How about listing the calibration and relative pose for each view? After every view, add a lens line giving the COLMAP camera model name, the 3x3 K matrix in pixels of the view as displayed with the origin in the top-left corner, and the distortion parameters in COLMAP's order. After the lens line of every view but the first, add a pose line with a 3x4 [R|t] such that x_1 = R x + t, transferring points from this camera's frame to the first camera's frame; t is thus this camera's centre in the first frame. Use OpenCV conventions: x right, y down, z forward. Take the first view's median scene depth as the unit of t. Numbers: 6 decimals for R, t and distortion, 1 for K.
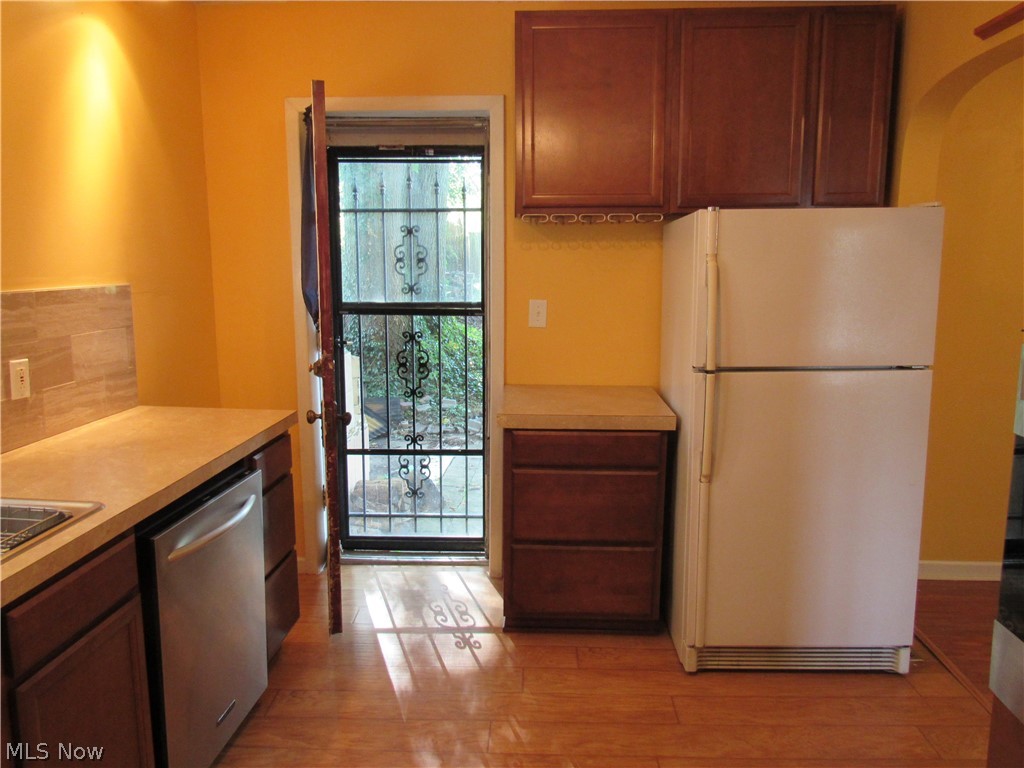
lens RADIAL K [[723.9, 0, 512.0], [0, 723.9, 384.0], [0, 0, 1]] dist [-0.026151, 0.008544]
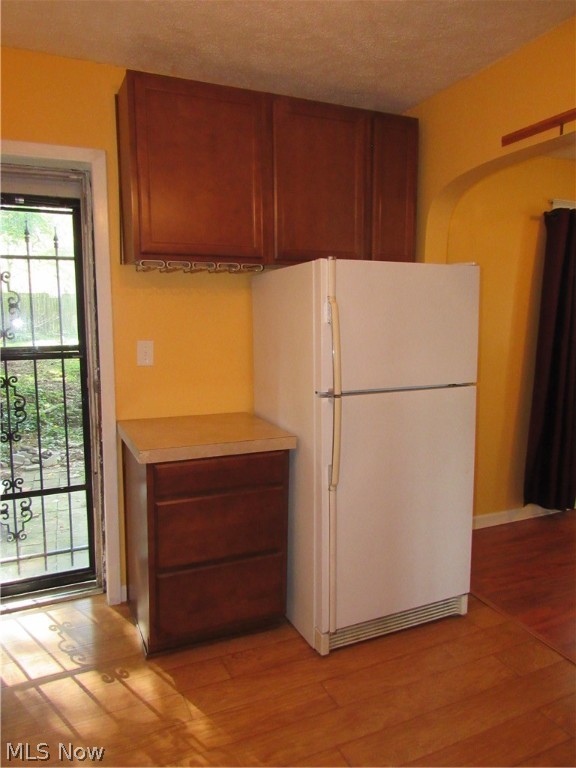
lens RADIAL K [[561.5, 0, 288.0], [0, 561.5, 384.0], [0, 0, 1]] dist [-0.021038, 0.006937]
pose [[0.901819, -0.055916, 0.428482, -0.152621], [0.074786, 0.996825, -0.027317, -0.014538], [-0.425594, 0.056680, 0.903137, 0.170208]]
